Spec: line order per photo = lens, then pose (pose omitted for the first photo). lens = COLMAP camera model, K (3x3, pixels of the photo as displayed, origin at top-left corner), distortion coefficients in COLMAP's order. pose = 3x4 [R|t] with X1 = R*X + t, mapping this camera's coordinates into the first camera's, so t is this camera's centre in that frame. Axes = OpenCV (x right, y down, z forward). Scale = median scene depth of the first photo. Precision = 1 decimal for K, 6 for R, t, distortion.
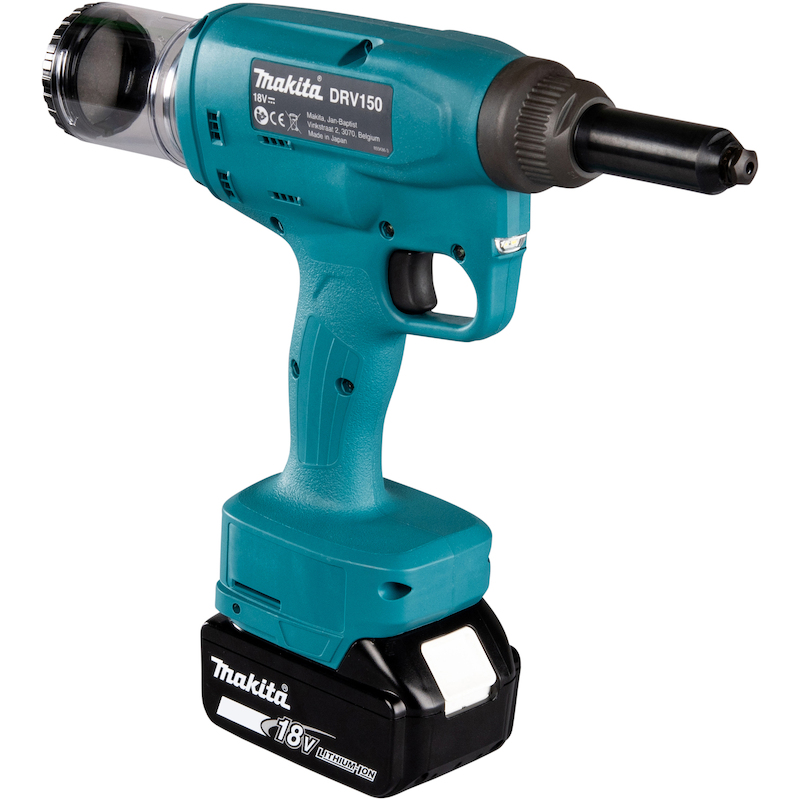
lens RADIAL K [[3719.7, 0, 400.0], [0, 3719.7, 400.0], [0, 0, 1]] dist [-0.104850, 11.433110]
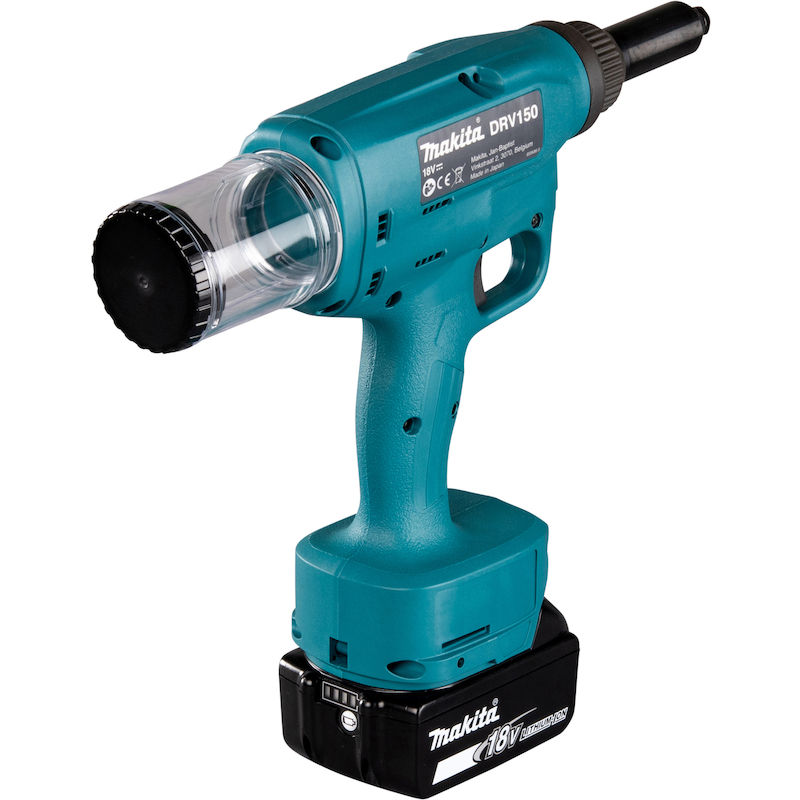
lens RADIAL K [[3719.7, 0, 400.0], [0, 3719.7, 400.0], [0, 0, 1]] dist [-0.104850, 11.433110]
pose [[-0.008632, -0.383698, 0.923418, -1.002142], [0.337609, 0.868111, 0.363872, -0.400620], [-0.941247, 0.314895, 0.122047, 0.911619]]
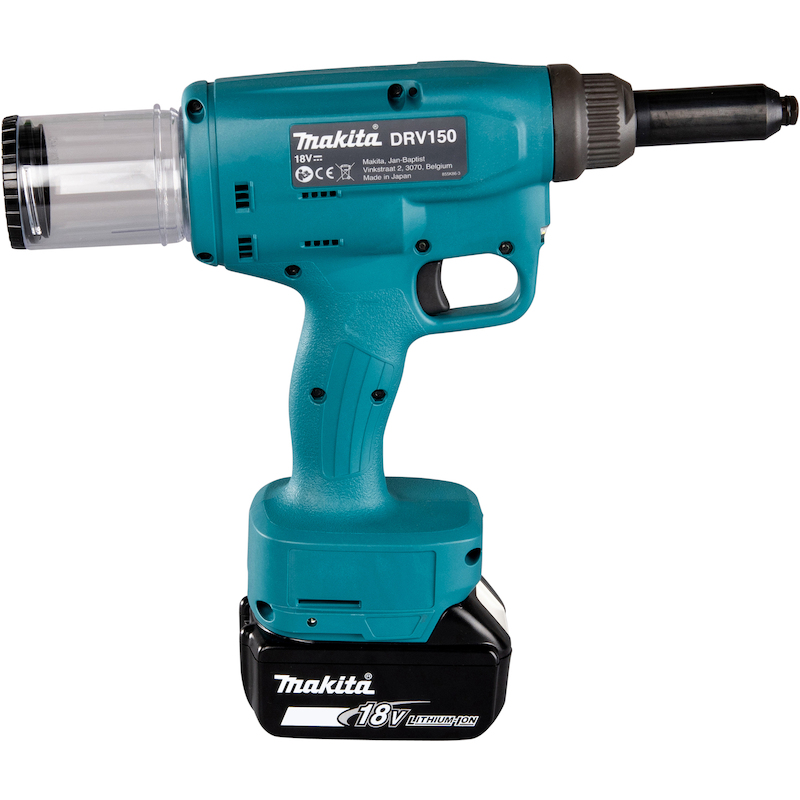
lens RADIAL K [[3719.7, 0, 400.0], [0, 3719.7, 400.0], [0, 0, 1]] dist [-0.104850, 11.433110]
pose [[0.706925, -0.267219, 0.654867, -0.759965], [0.243352, 0.961249, 0.129542, -0.149064], [-0.664106, 0.067787, 0.744559, 0.172254]]
